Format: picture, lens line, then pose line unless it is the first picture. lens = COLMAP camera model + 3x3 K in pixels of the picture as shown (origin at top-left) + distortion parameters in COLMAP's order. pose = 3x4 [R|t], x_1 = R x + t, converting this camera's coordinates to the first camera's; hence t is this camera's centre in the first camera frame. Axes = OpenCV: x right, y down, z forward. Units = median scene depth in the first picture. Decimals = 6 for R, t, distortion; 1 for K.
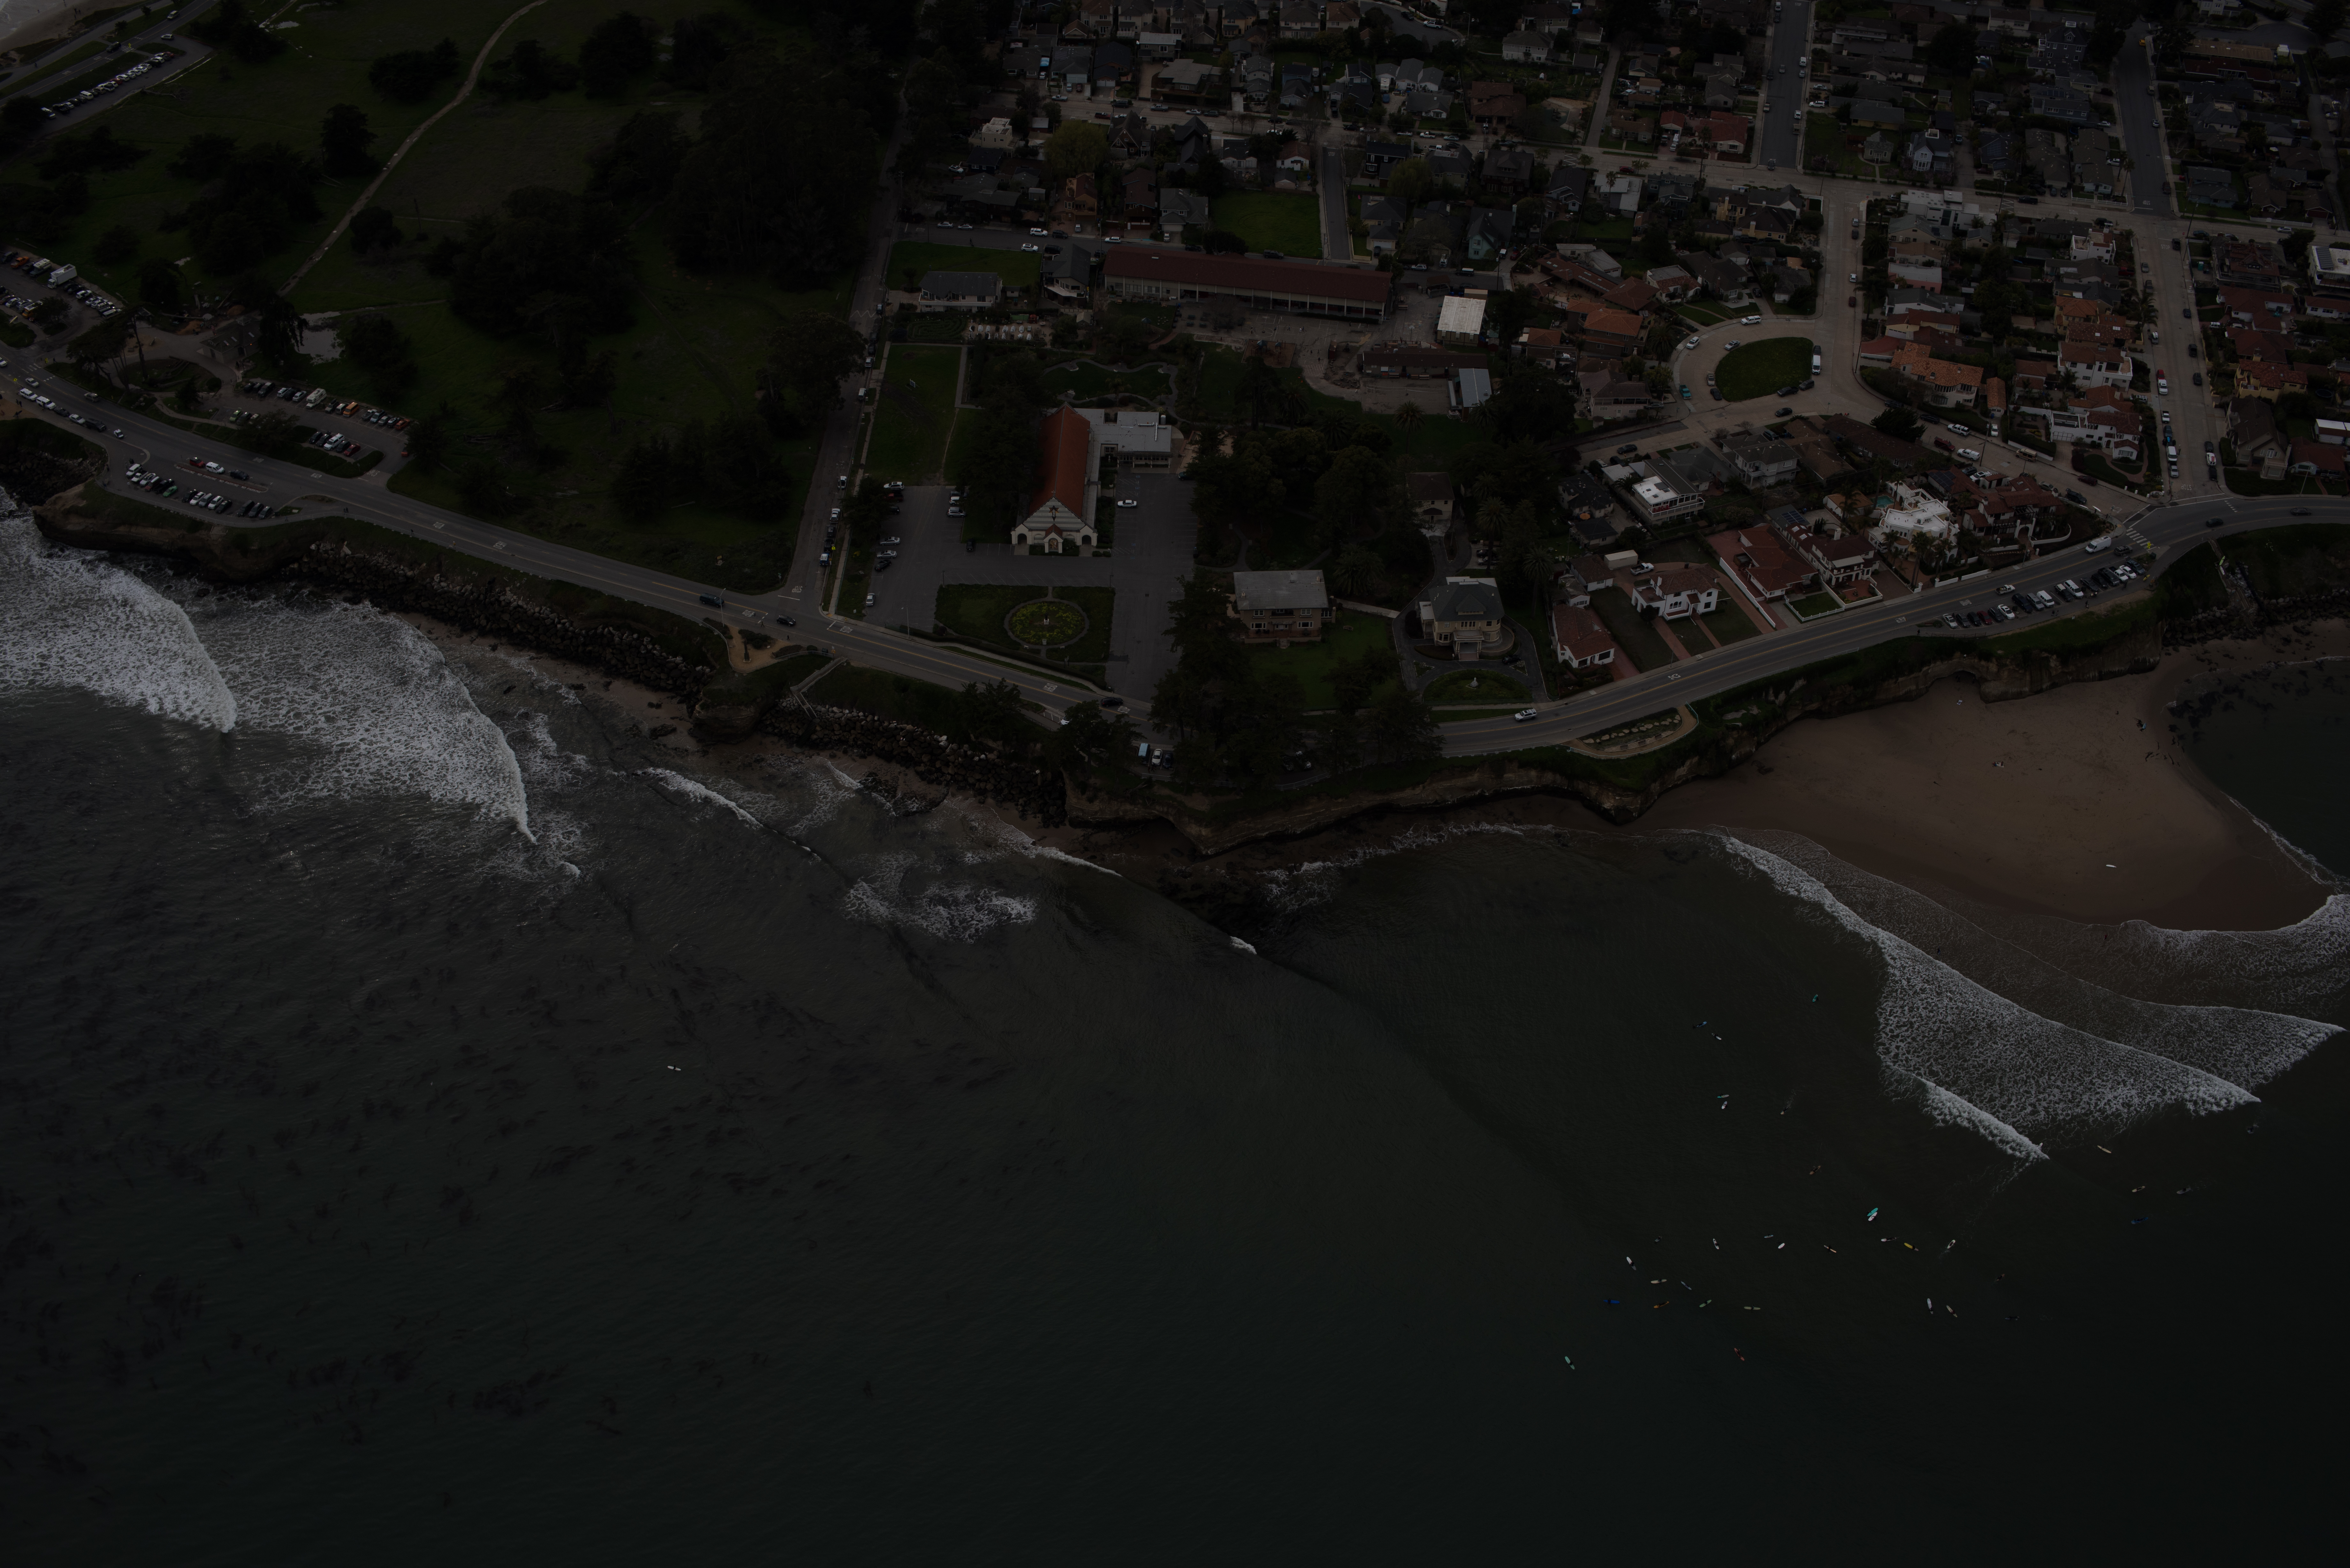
lens RADIAL K [[2697.8, 0, 1189.2], [0, 2697.8, 781.5], [0, 0, 1]] dist [-0.077691, 0.000000]
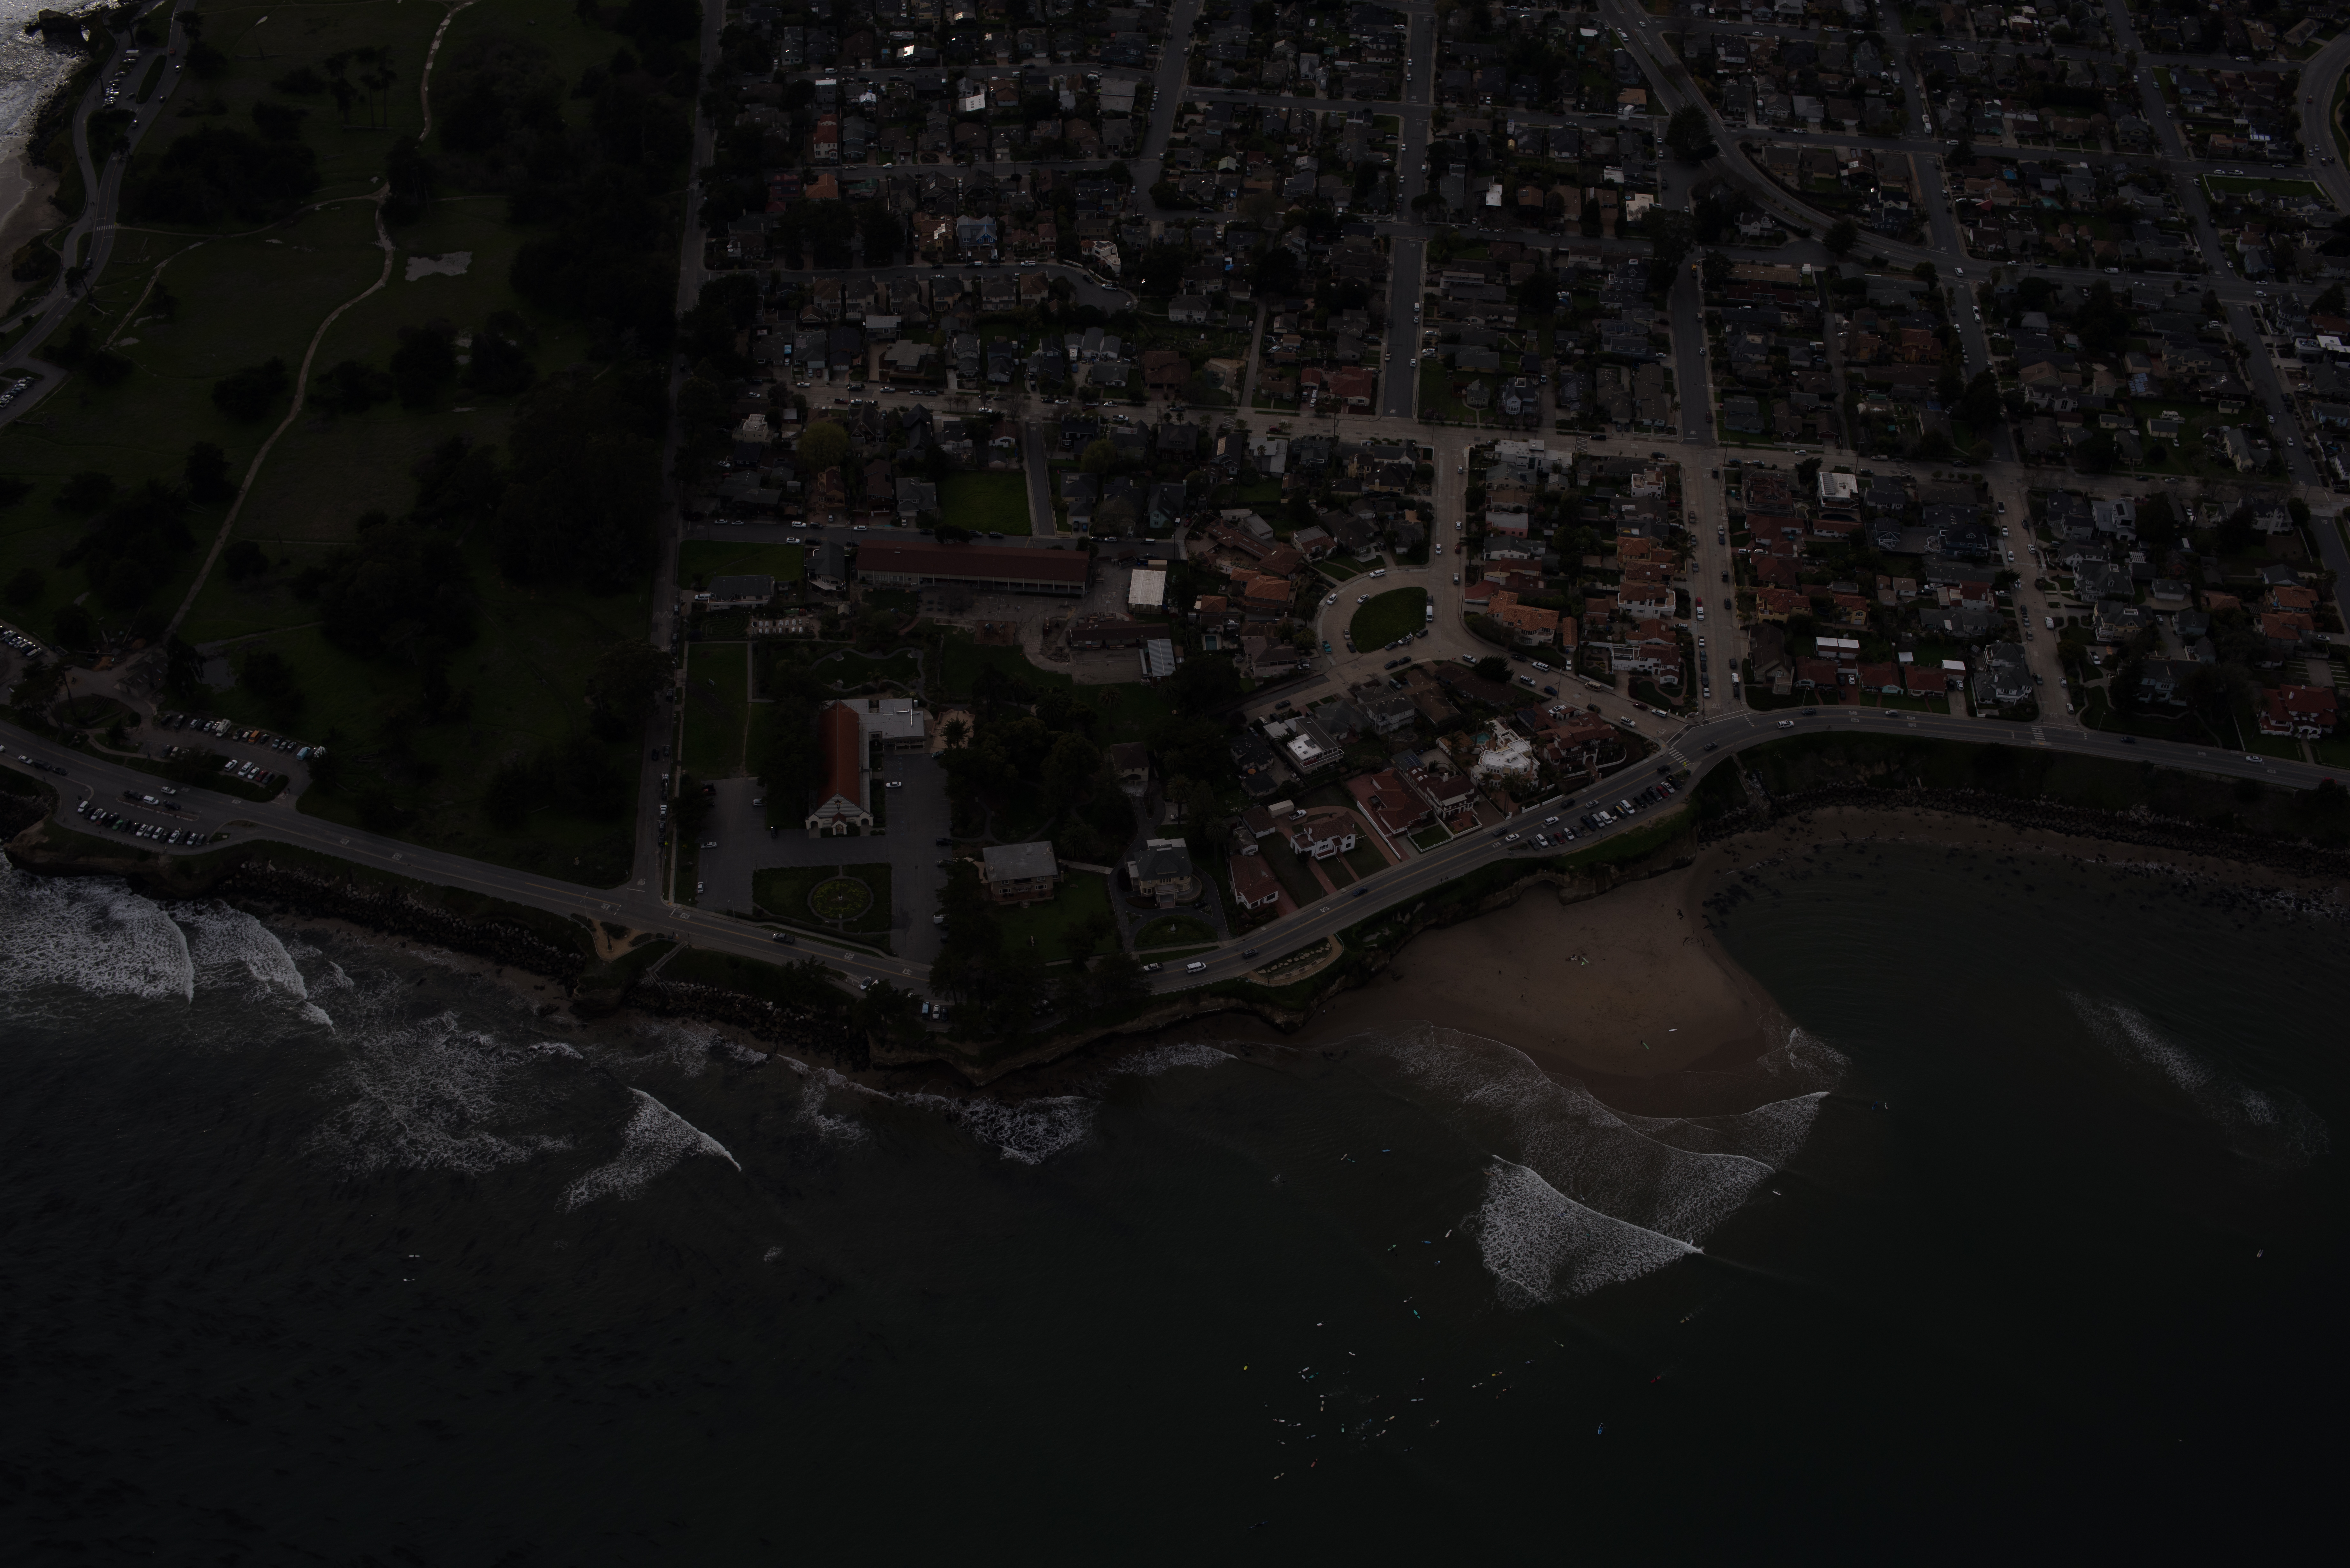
lens RADIAL K [[2697.8, 0, 1177.4], [0, 2697.8, 792.2], [0, 0, 1]] dist [-0.077691, 0.000000]
pose [[0.993203, -0.071218, 0.092063, -0.007042], [0.067548, 0.996815, 0.042388, -0.134648], [-0.094788, -0.035882, 0.994851, -0.257827]]
